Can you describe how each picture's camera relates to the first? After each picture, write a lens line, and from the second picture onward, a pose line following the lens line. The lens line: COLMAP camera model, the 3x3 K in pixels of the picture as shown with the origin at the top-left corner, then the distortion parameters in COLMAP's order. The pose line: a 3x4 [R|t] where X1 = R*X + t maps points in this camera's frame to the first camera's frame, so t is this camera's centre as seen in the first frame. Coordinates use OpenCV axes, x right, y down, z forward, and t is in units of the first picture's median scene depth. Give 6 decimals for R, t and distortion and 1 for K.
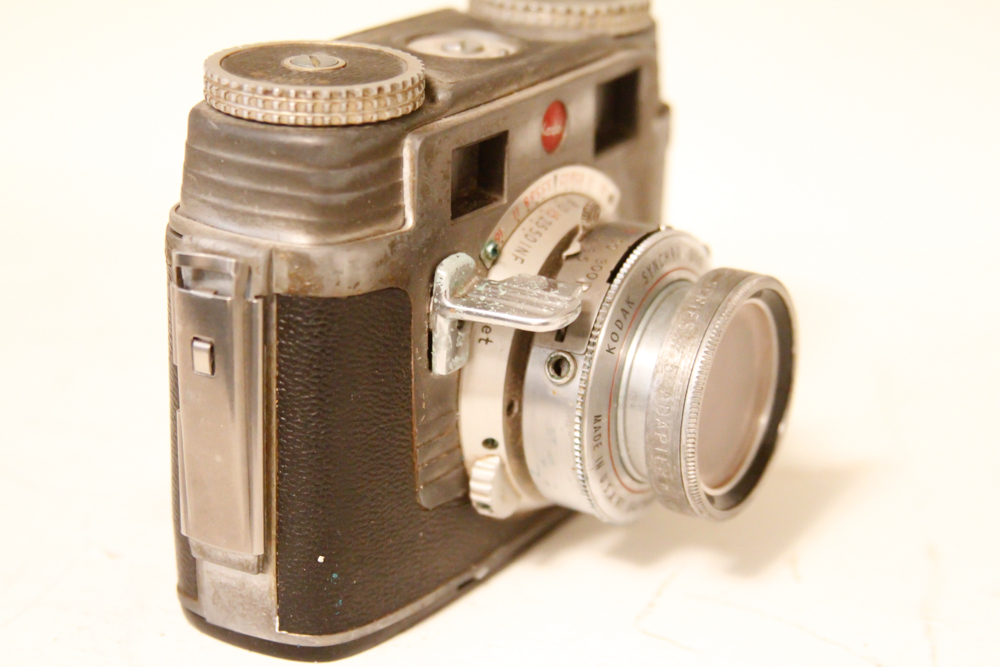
lens RADIAL K [[2382.5, 0, 500.0], [0, 2382.5, 333.5], [0, 0, 1]] dist [-0.065769, 0.018580]
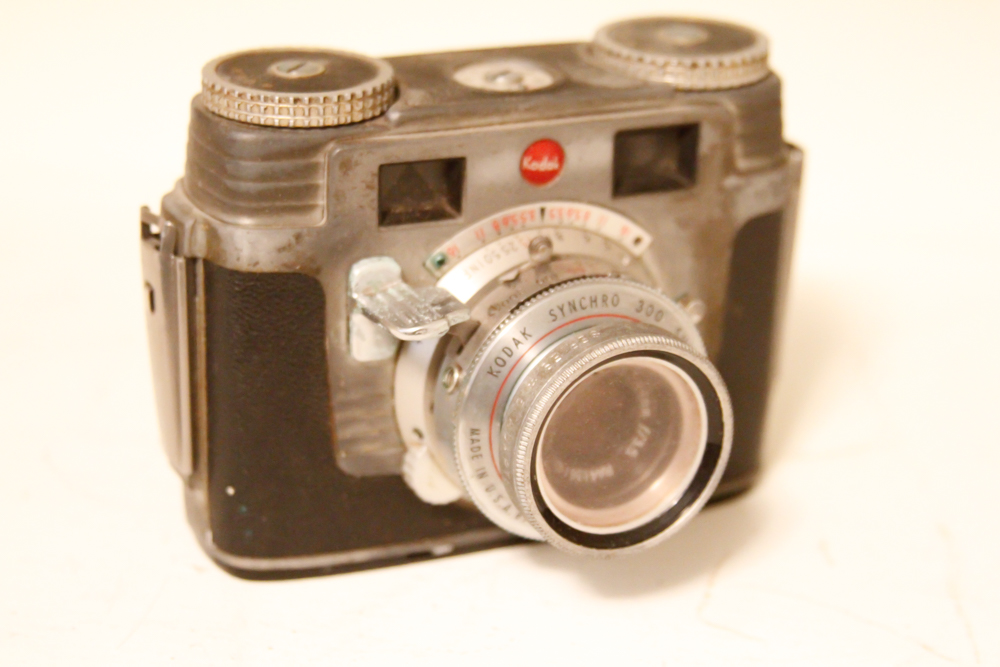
lens RADIAL K [[2382.5, 0, 500.0], [0, 2382.5, 333.5], [0, 0, 1]] dist [-0.065769, 0.018580]
pose [[0.816673, 0.212481, -0.536560, 0.632616], [-0.199635, 0.976366, 0.082792, -0.101711], [0.541471, 0.039502, 0.839791, 0.092139]]
